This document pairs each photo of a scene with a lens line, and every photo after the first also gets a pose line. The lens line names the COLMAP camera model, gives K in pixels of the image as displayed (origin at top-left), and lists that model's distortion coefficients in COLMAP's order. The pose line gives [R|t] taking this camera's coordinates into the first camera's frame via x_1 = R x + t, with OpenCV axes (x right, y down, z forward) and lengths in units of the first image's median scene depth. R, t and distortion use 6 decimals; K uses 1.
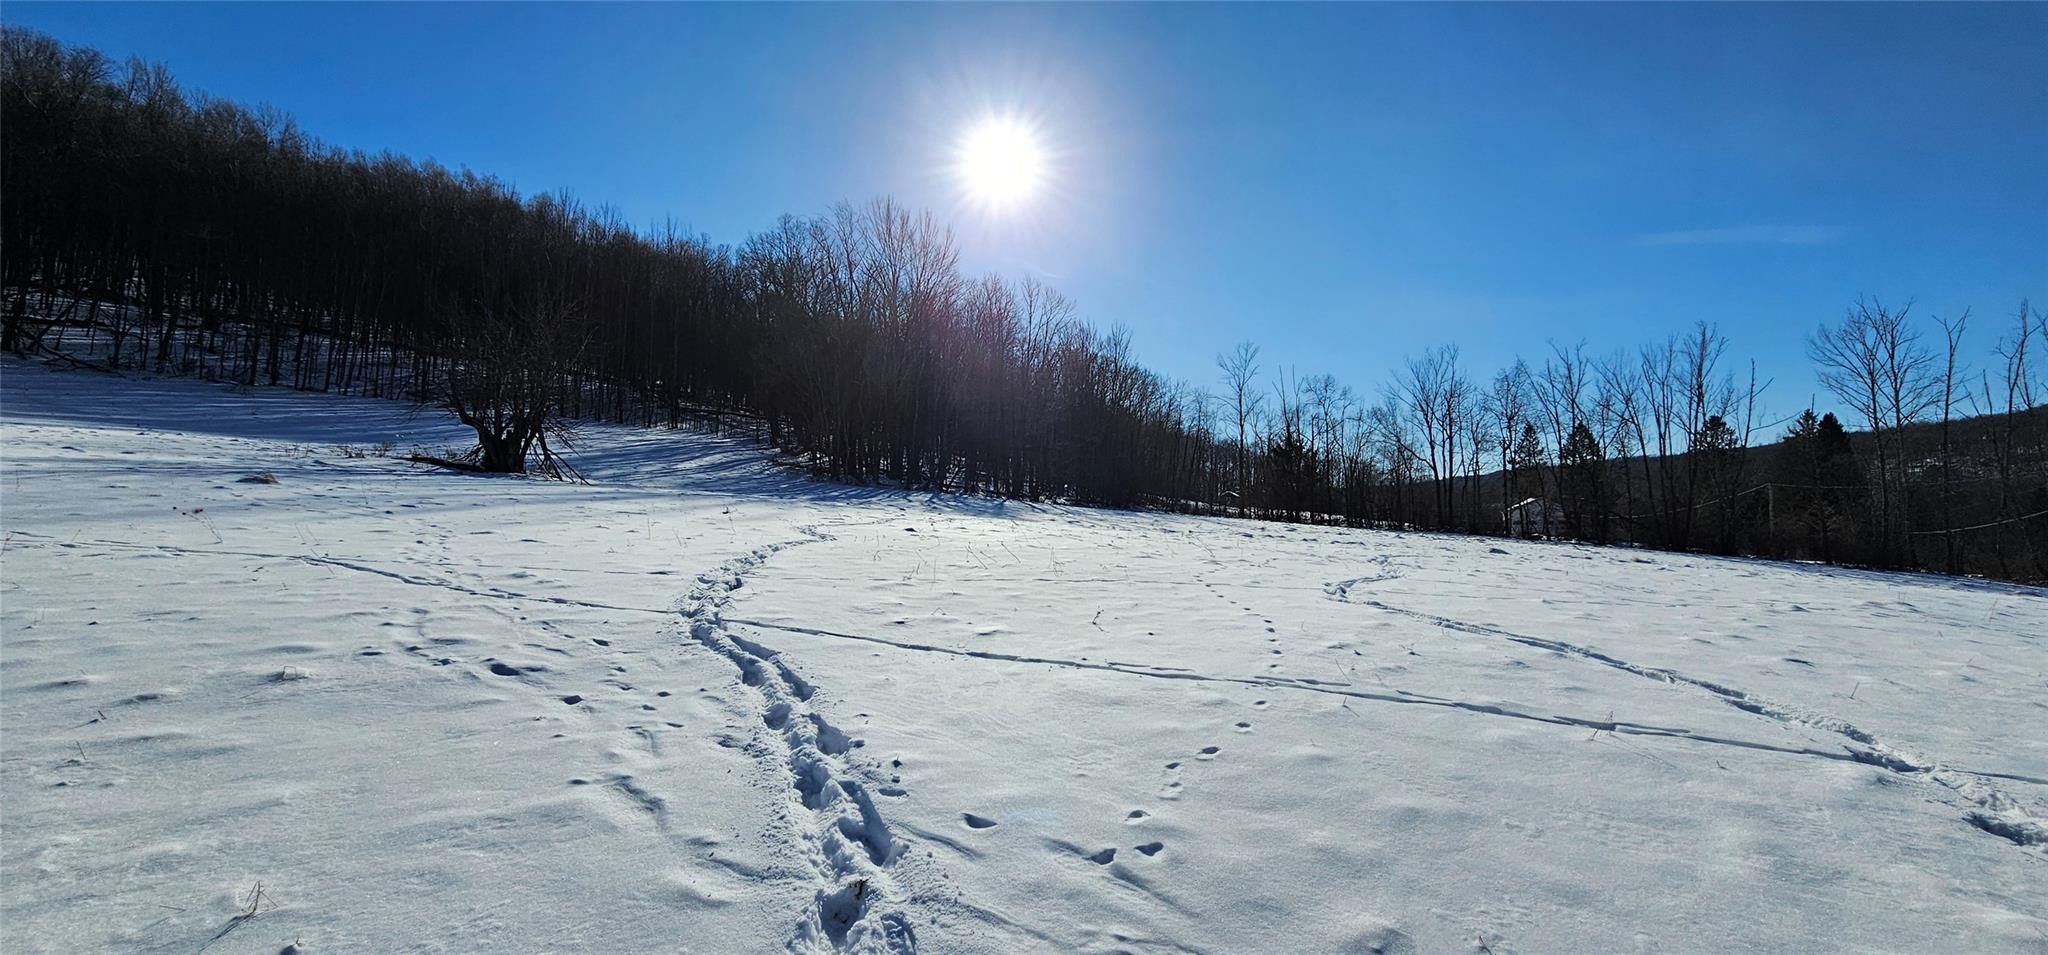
lens RADIAL K [[852.5, 0, 1010.2], [0, 852.5, 465.2], [0, 0, 1]] dist [-0.000872, 0.000287]
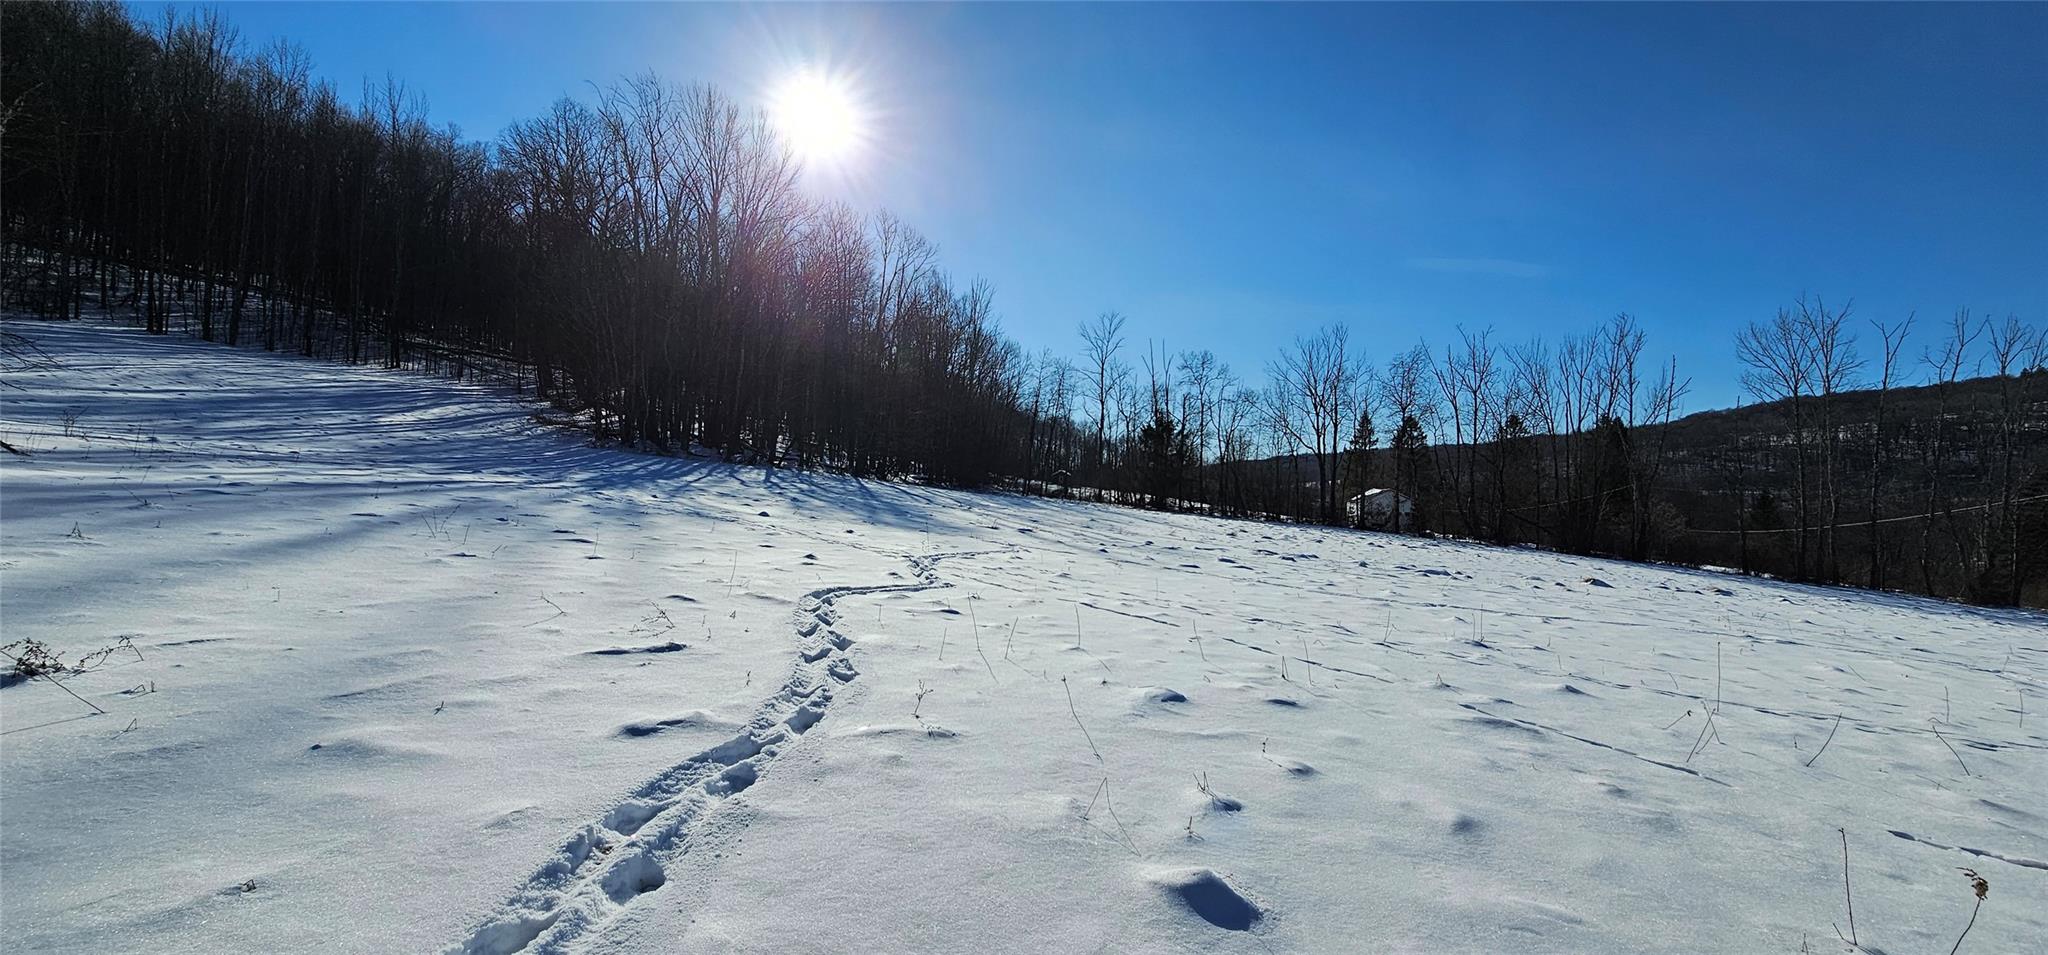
lens RADIAL K [[850.9, 0, 1024.0], [0, 850.9, 477.5], [0, 0, 1]] dist [-0.000744, -0.000031]
pose [[0.971939, 0.027714, 0.233593, -0.034935], [-0.038498, 0.998387, 0.041732, -0.000353], [-0.232060, -0.049554, 0.971438, 0.161723]]
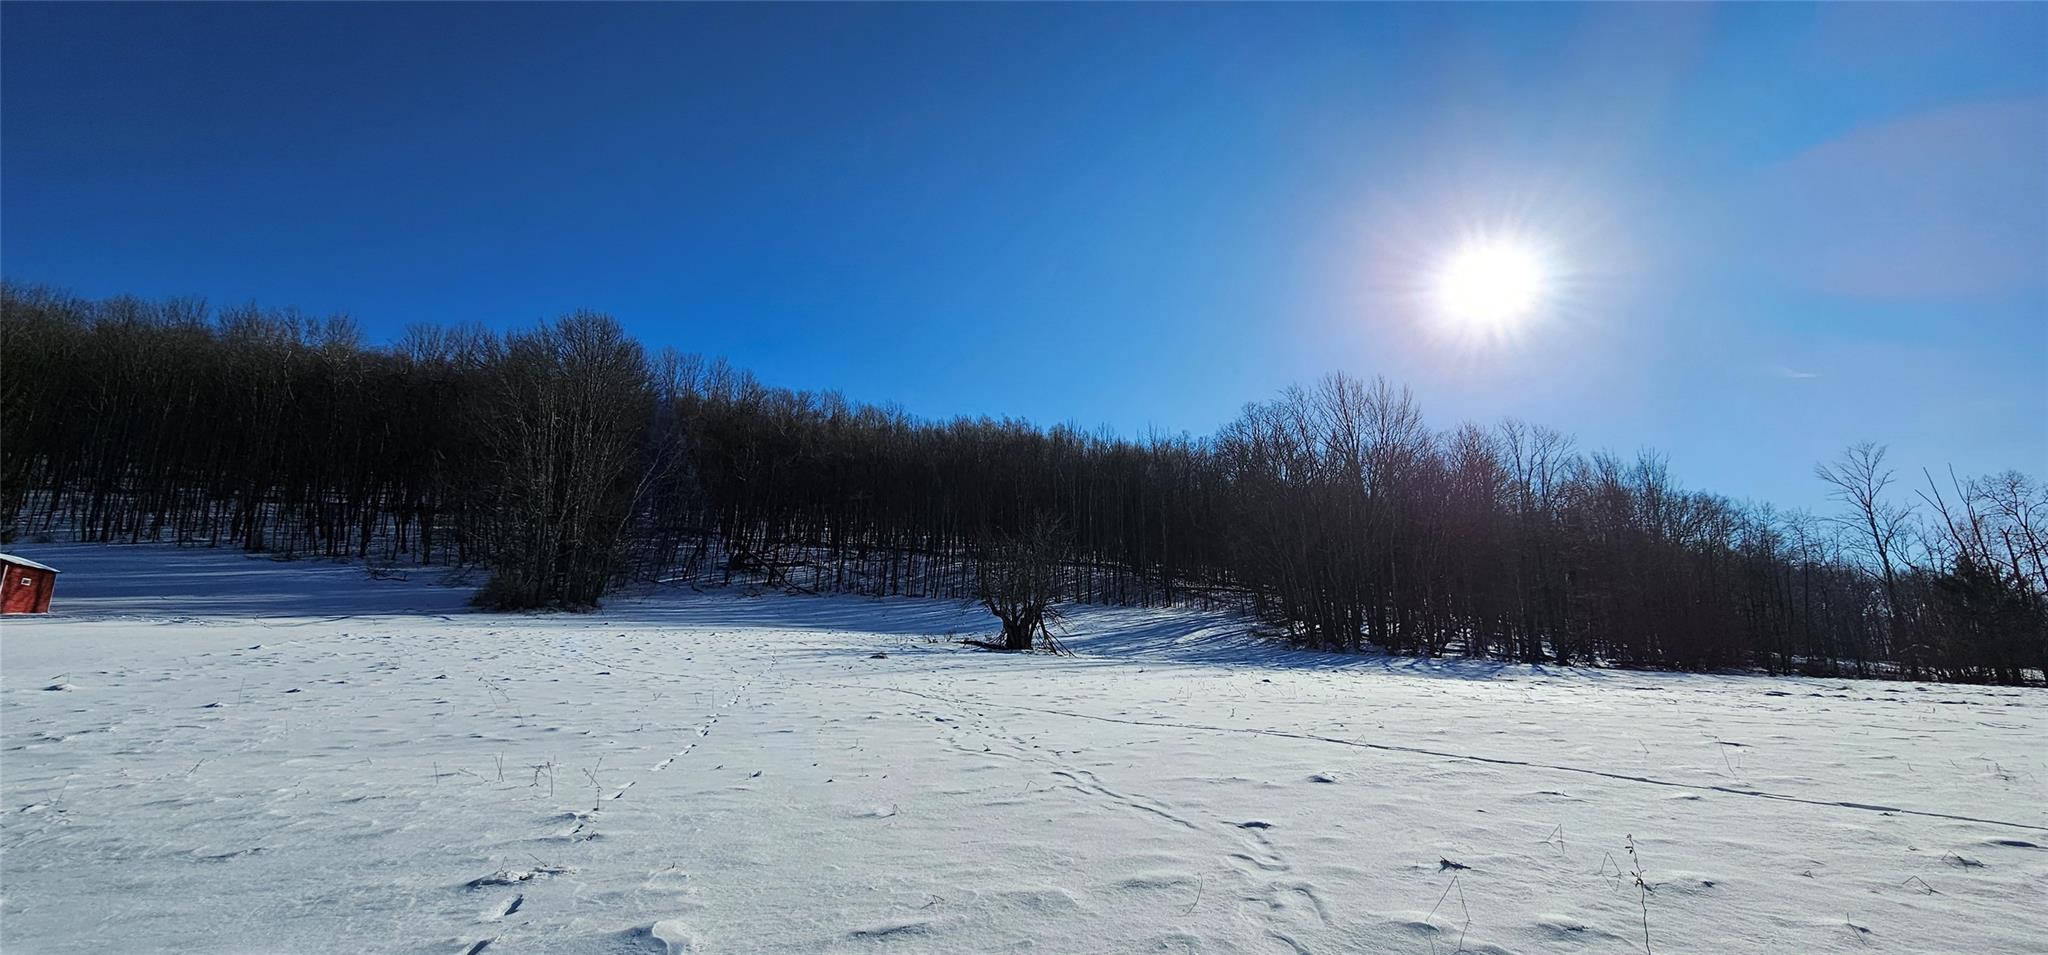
lens RADIAL K [[837.1, 0, 1000.5], [0, 837.1, 457.8], [0, 0, 1]] dist [-0.008425, -0.000242]
pose [[0.826464, -0.159352, -0.539967, 0.051597], [0.042174, 0.973935, -0.222871, 0.002014], [0.561408, 0.161422, 0.811643, -0.052055]]
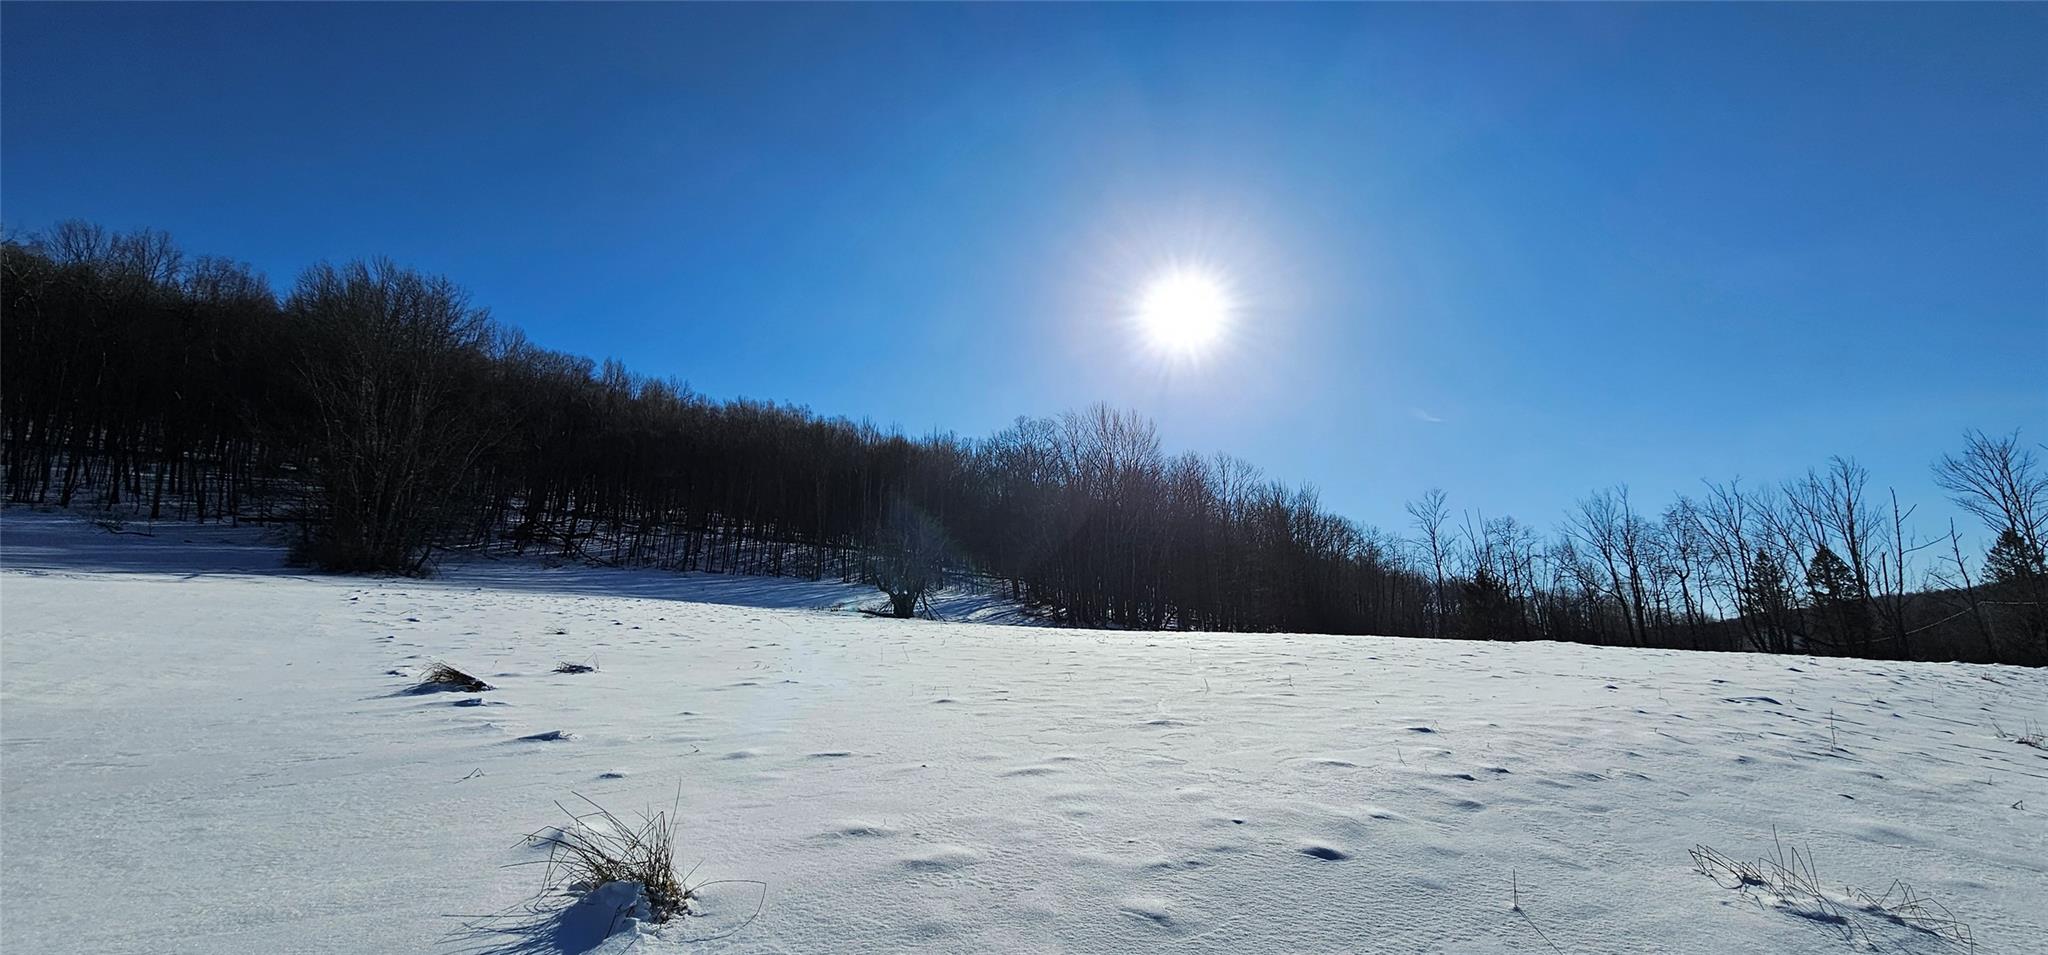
lens RADIAL K [[852.5, 0, 1010.2], [0, 852.5, 465.2], [0, 0, 1]] dist [-0.000872, 0.000287]
pose [[0.968983, -0.072940, -0.236116, 0.017944], [0.029716, 0.982908, -0.181685, 0.009580], [0.245333, 0.169033, 0.954589, -0.237934]]
